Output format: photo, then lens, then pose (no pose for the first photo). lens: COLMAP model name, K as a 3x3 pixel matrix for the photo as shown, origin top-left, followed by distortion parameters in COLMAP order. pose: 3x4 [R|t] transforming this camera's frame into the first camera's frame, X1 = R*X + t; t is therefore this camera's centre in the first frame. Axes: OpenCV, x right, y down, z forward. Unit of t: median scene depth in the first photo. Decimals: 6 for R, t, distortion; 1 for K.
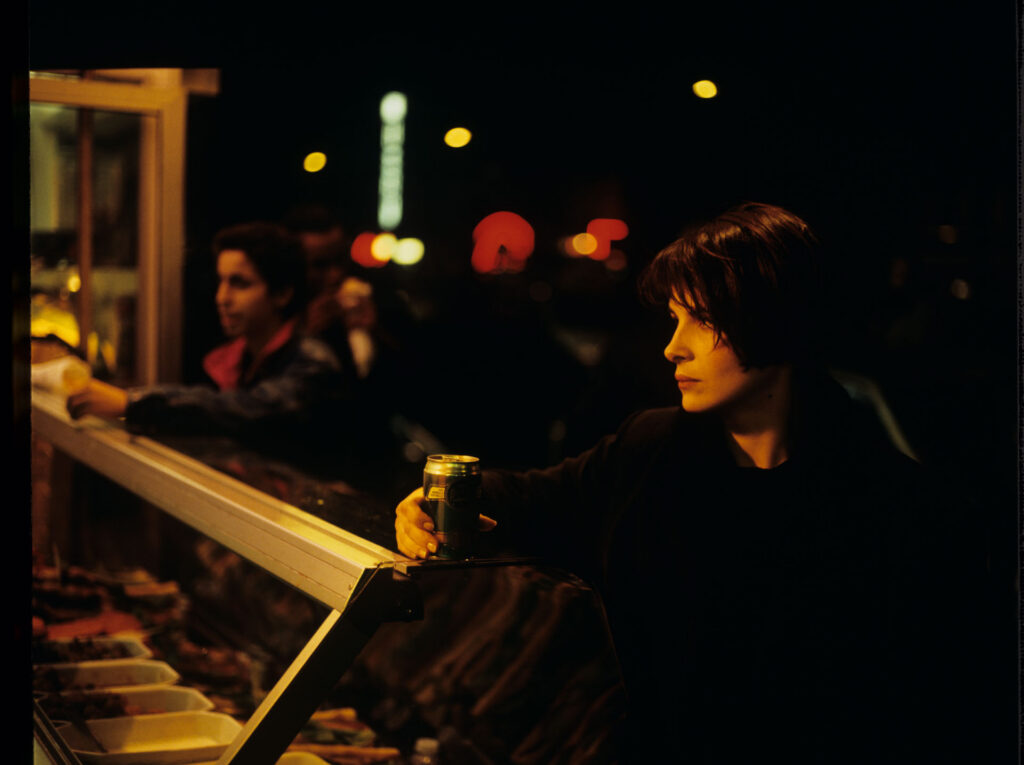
lens RADIAL K [[1598.0, 0, 507.5], [0, 1598.0, 430.8], [0, 0, 1]] dist [0.013933, -0.065958]
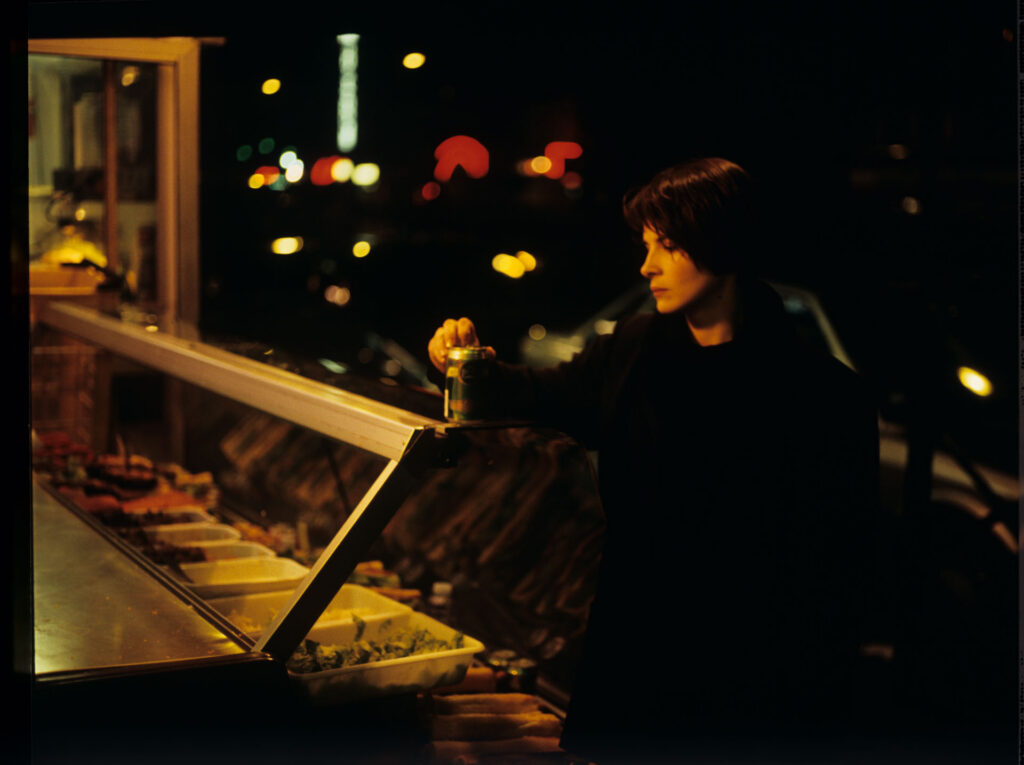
lens RADIAL K [[1604.7, 0, 516.5], [0, 1604.7, 419.2], [0, 0, 1]] dist [-0.034103, -0.054573]
pose [[0.999275, -0.017854, 0.033619, -0.031651], [0.016441, 0.998988, 0.041856, 0.014799], [-0.034332, -0.041273, 0.998558, -0.230109]]
